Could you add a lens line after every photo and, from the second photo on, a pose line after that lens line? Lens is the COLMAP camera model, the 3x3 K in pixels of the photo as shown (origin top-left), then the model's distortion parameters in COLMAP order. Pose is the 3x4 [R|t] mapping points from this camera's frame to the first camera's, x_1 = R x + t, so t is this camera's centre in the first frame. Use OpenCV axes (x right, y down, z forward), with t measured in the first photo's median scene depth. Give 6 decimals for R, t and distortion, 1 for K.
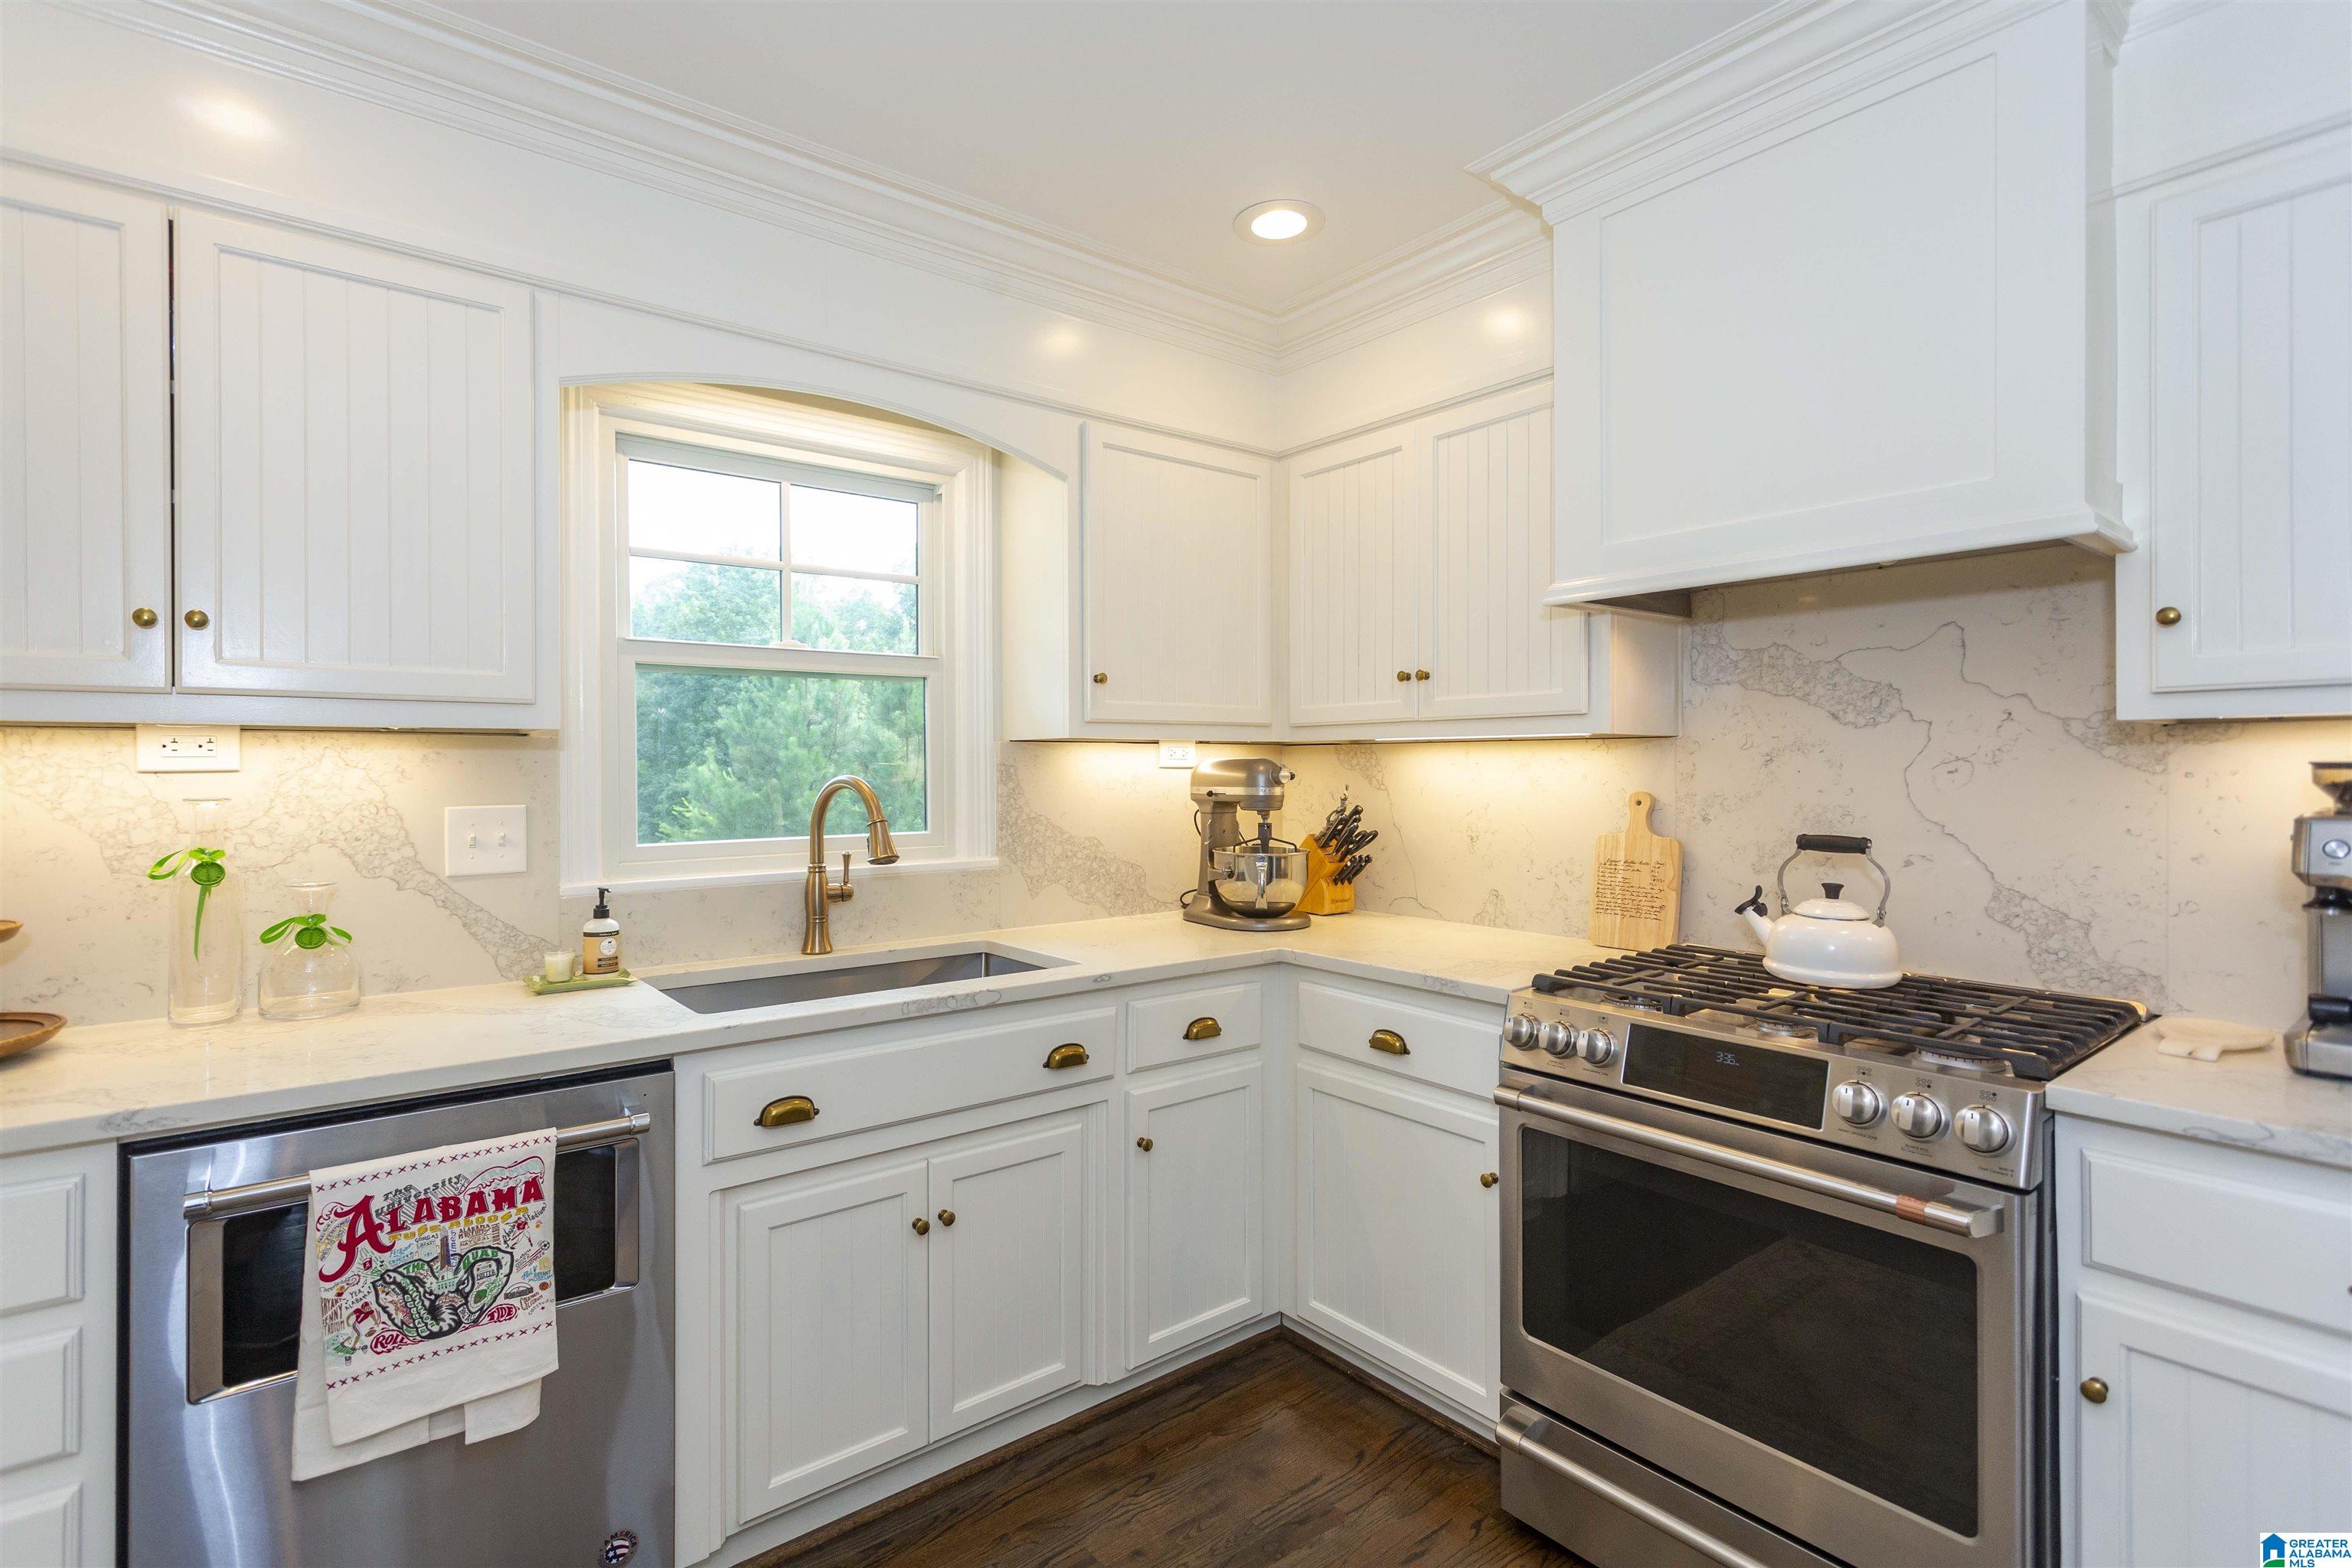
lens RADIAL K [[1104.3, 0, 1176.0], [0, 1104.3, 784.0], [0, 0, 1]] dist [0.010729, 0.000392]
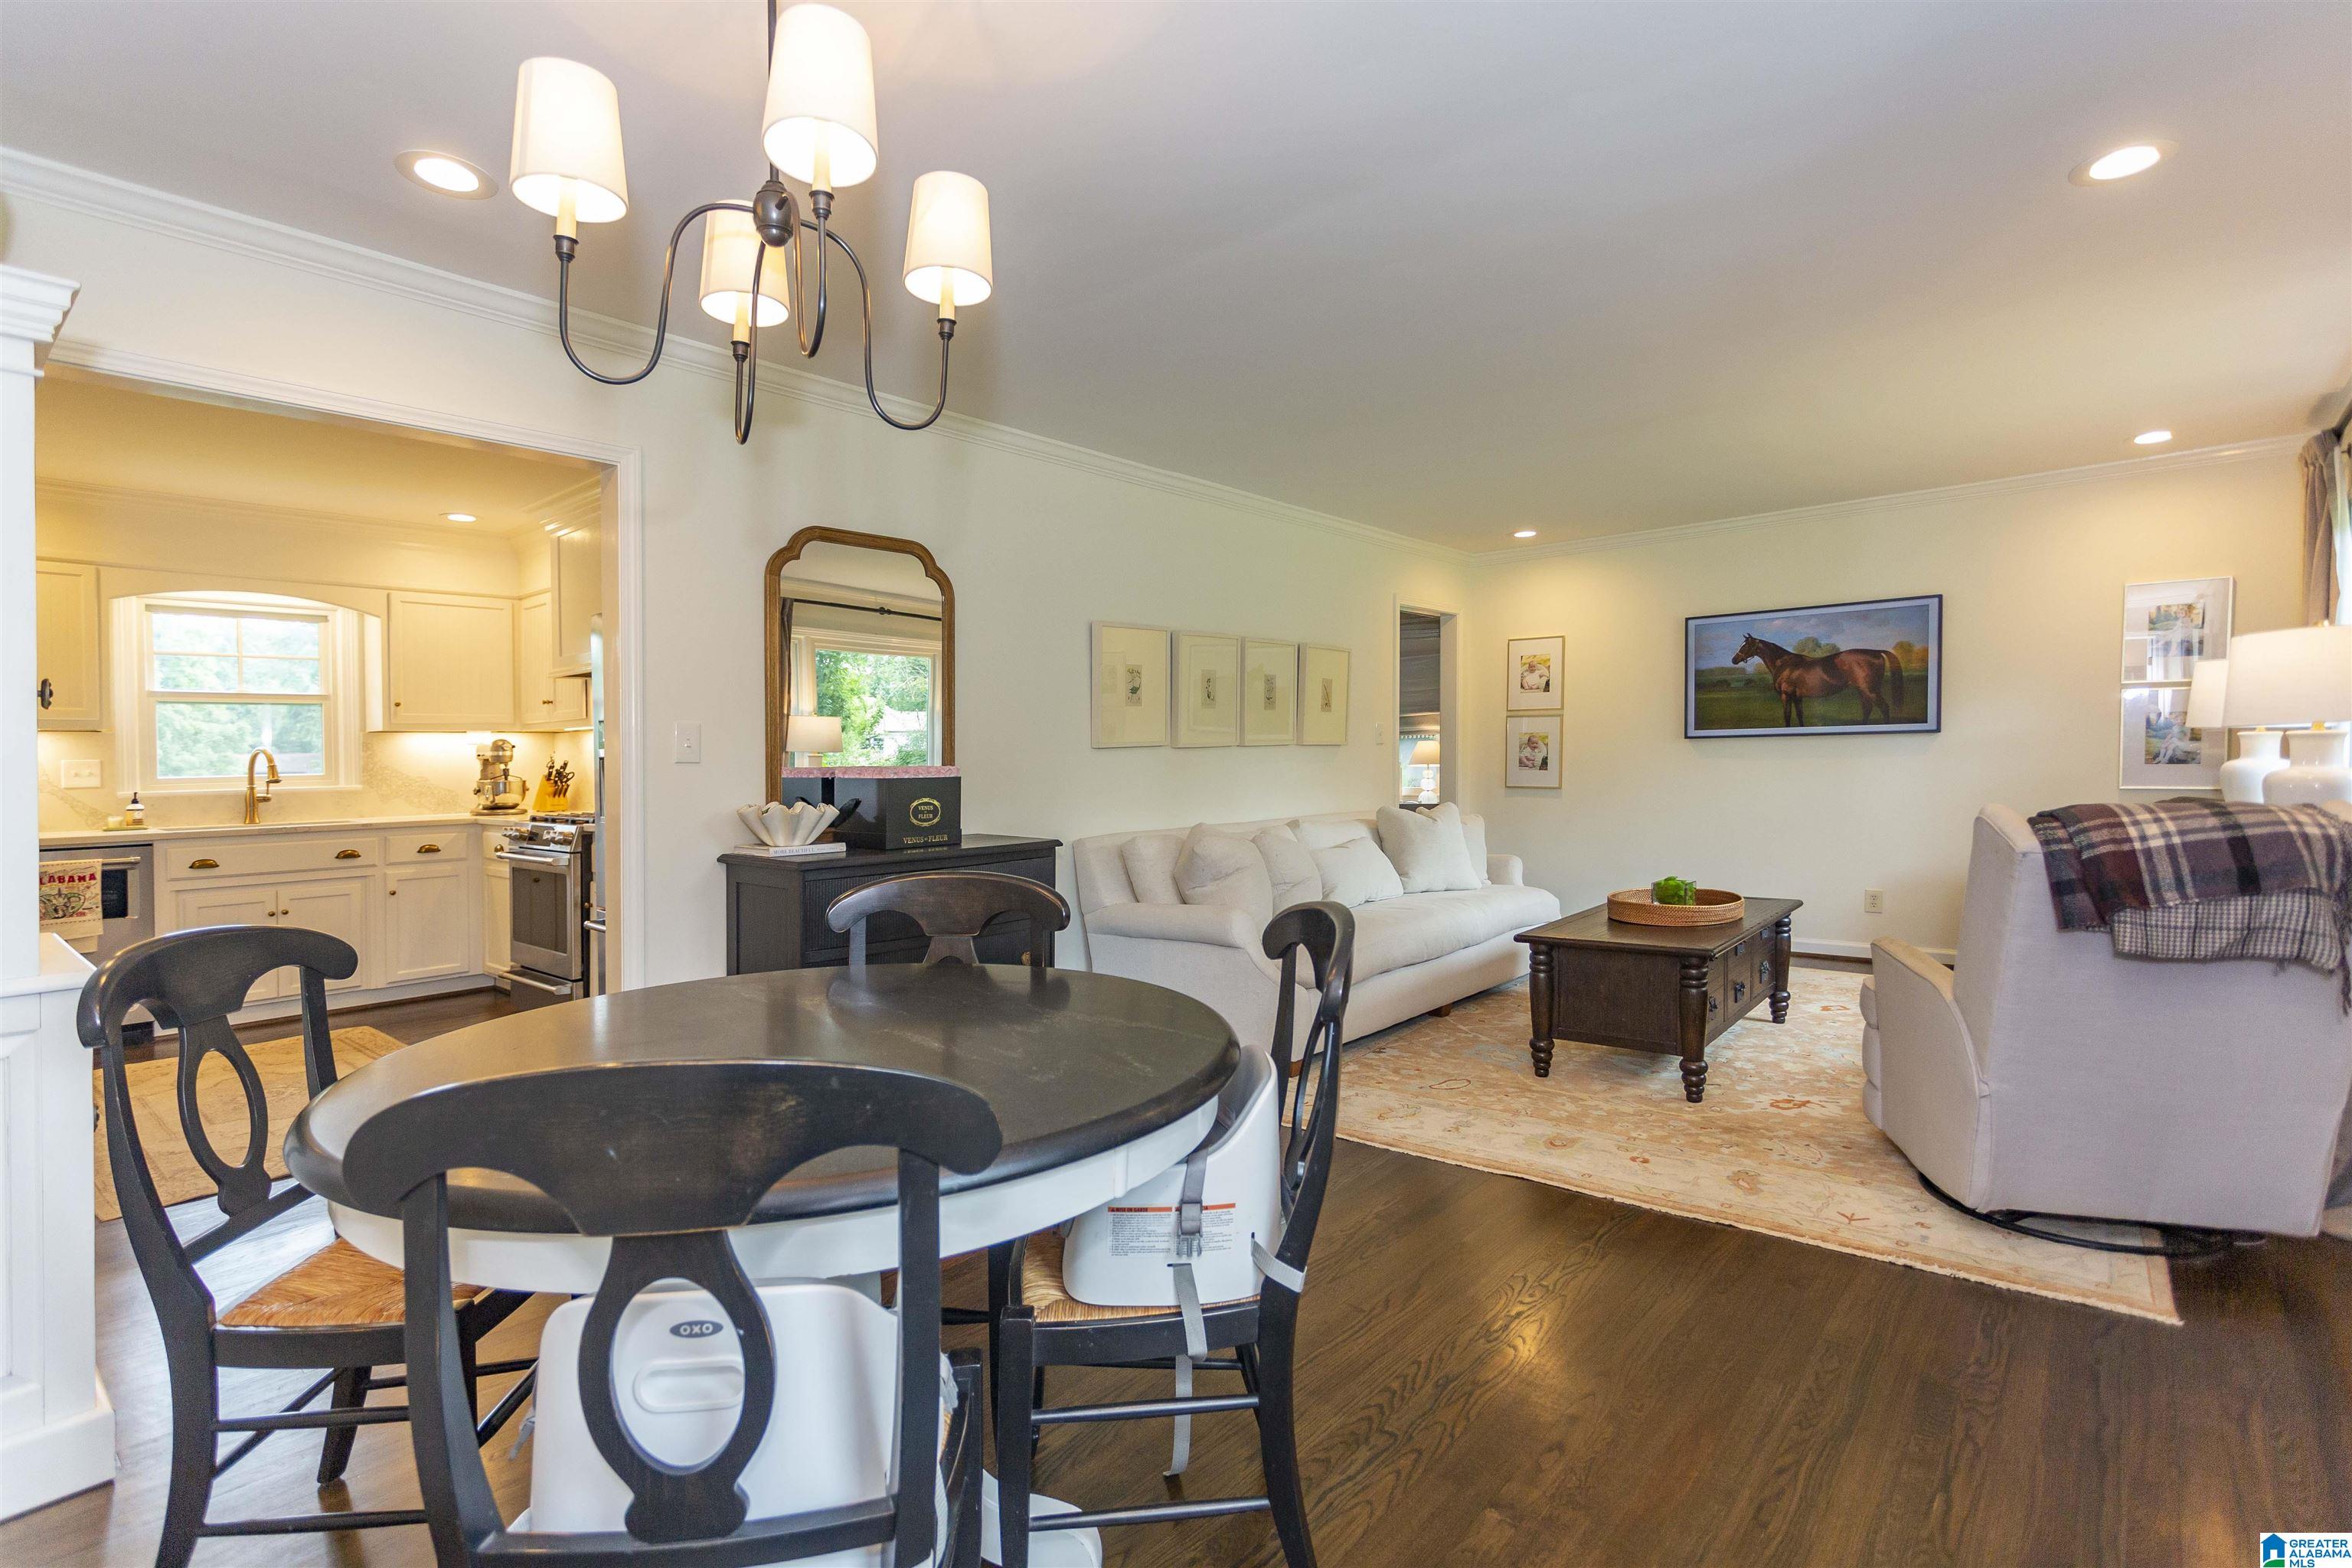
lens RADIAL K [[1109.6, 0, 1184.5], [0, 1109.6, 758.5], [0, 0, 1]] dist [0.000999, -0.000079]
pose [[0.980539, -0.013490, 0.195861, 1.296782], [0.016253, 0.999790, -0.012506, 0.087177], [-0.195651, 0.015446, 0.980552, -1.896667]]
